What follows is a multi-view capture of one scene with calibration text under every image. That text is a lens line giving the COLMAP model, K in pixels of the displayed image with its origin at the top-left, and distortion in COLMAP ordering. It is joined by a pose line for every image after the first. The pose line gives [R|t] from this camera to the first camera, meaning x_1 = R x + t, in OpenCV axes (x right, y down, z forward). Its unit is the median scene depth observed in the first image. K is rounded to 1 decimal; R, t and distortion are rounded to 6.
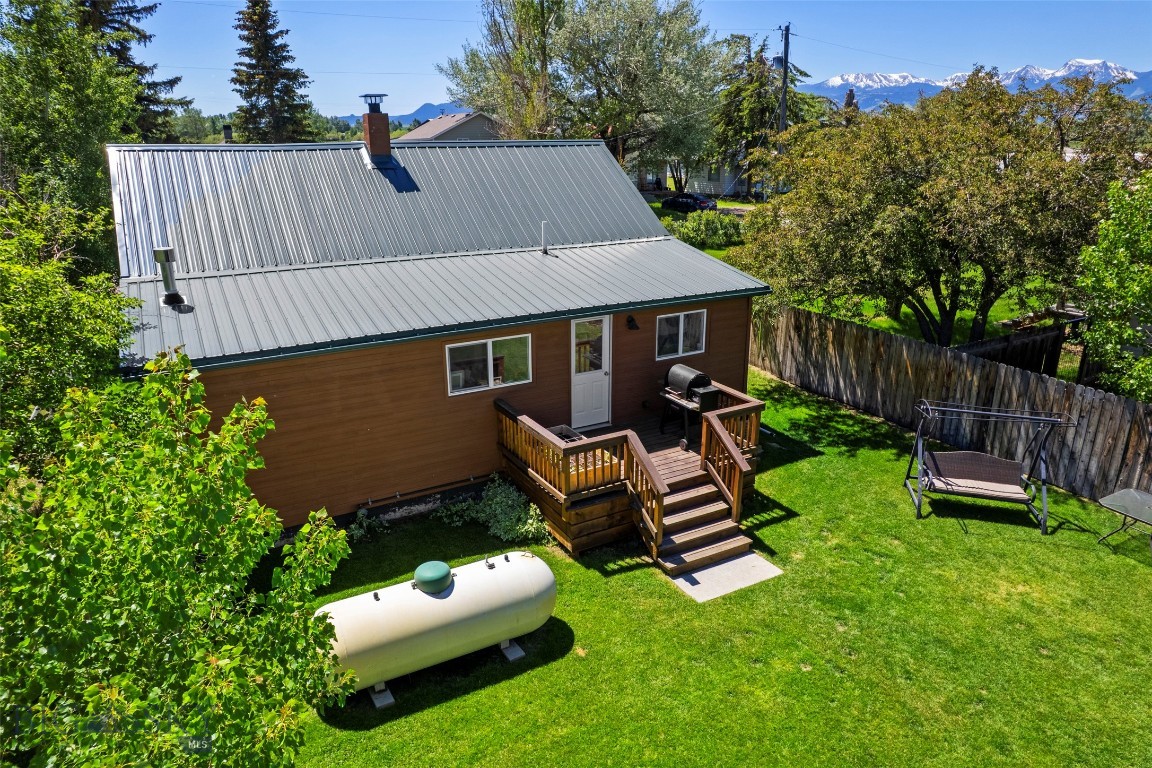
lens RADIAL K [[741.9, 0, 579.7], [0, 741.9, 382.8], [0, 0, 1]] dist [-0.075026, 0.062745]
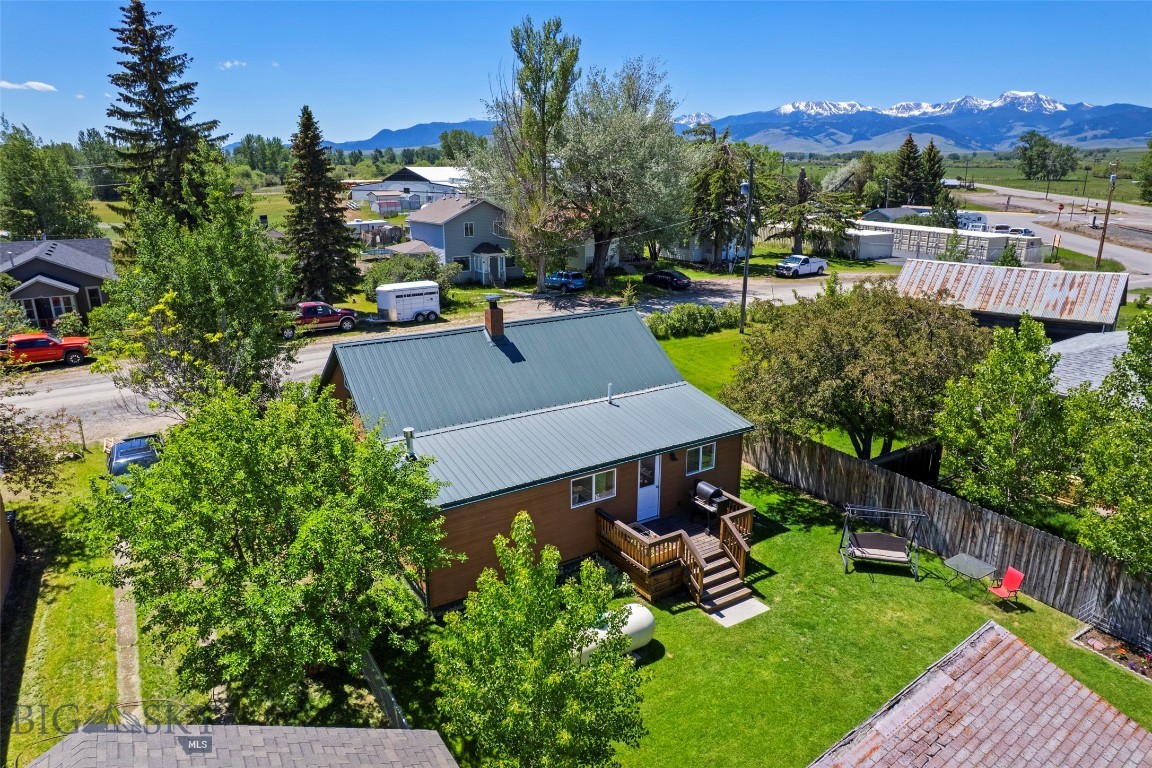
lens RADIAL K [[741.9, 0, 582.5], [0, 741.9, 383.0], [0, 0, 1]] dist [-0.075026, 0.062745]
pose [[0.998313, -0.013287, 0.056525, -0.241069], [0.015061, 0.999404, -0.031066, -0.214305], [-0.056078, 0.031865, 0.997918, -0.684688]]
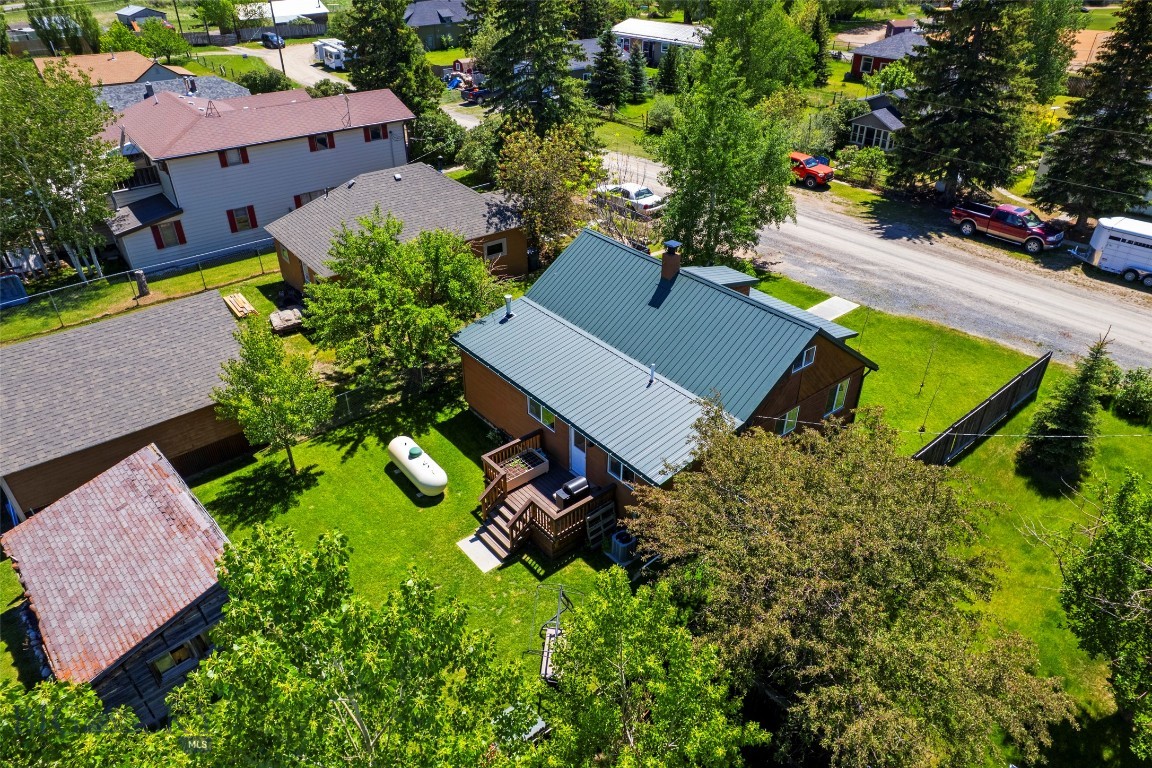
lens RADIAL K [[741.9, 0, 571.3], [0, 741.9, 383.5], [0, 0, 1]] dist [-0.075026, 0.062745]
pose [[0.169060, 0.527096, -0.832820, 1.551358], [-0.308019, 0.830914, 0.463363, -1.064477], [0.936239, 0.178189, 0.302830, 0.459120]]
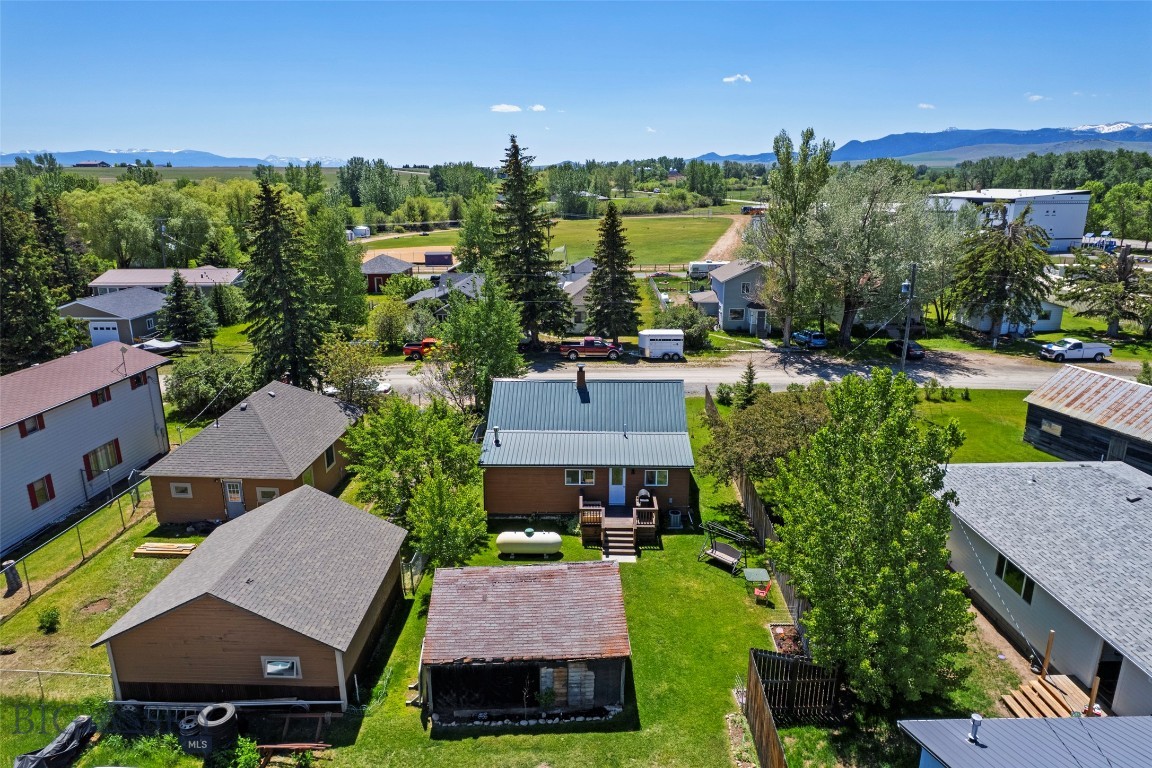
lens RADIAL K [[741.9, 0, 579.2], [0, 741.9, 387.3], [0, 0, 1]] dist [-0.075026, 0.062745]
pose [[0.860037, 0.143484, -0.489641, 1.368328], [-0.162093, 0.986765, 0.004449, -0.418170], [0.483799, 0.075541, 0.871913, -1.772369]]
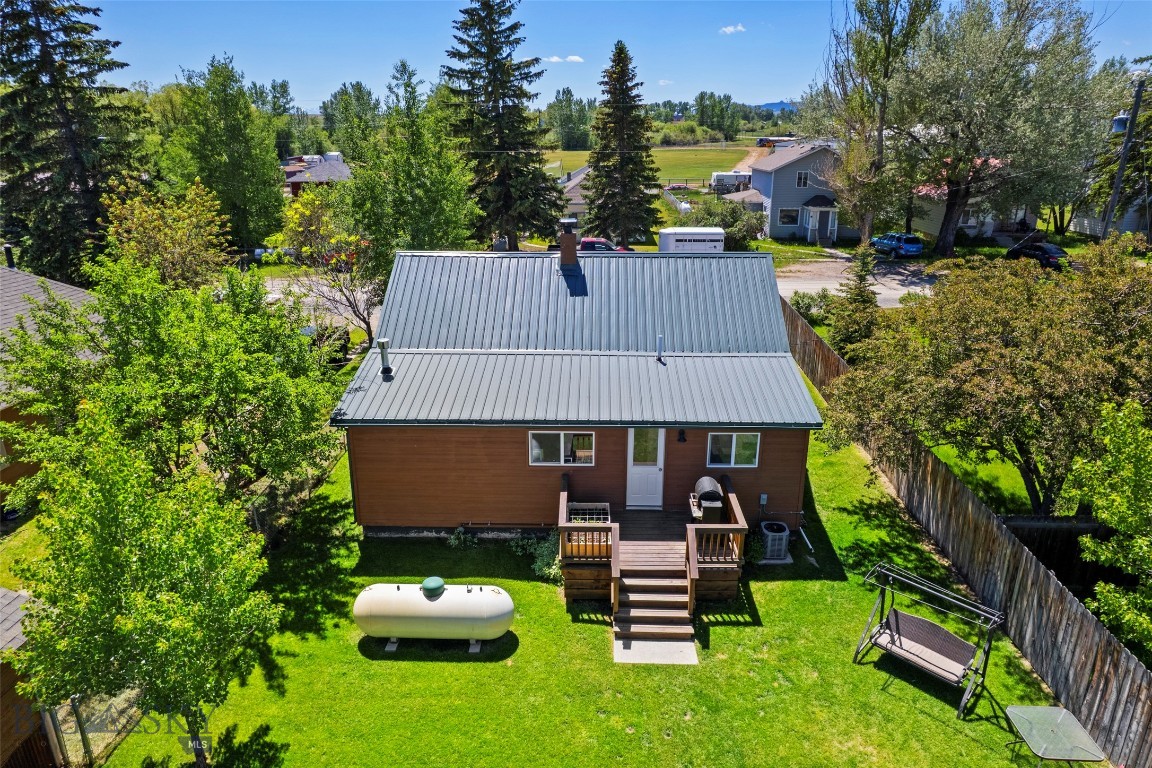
lens RADIAL K [[741.9, 0, 576.7], [0, 741.9, 384.0], [0, 0, 1]] dist [-0.075026, 0.062745]
pose [[0.857359, 0.170817, -0.485548, 0.565328], [-0.161808, 0.984948, 0.060794, -0.236928], [0.488624, 0.026443, 0.872094, -0.205444]]
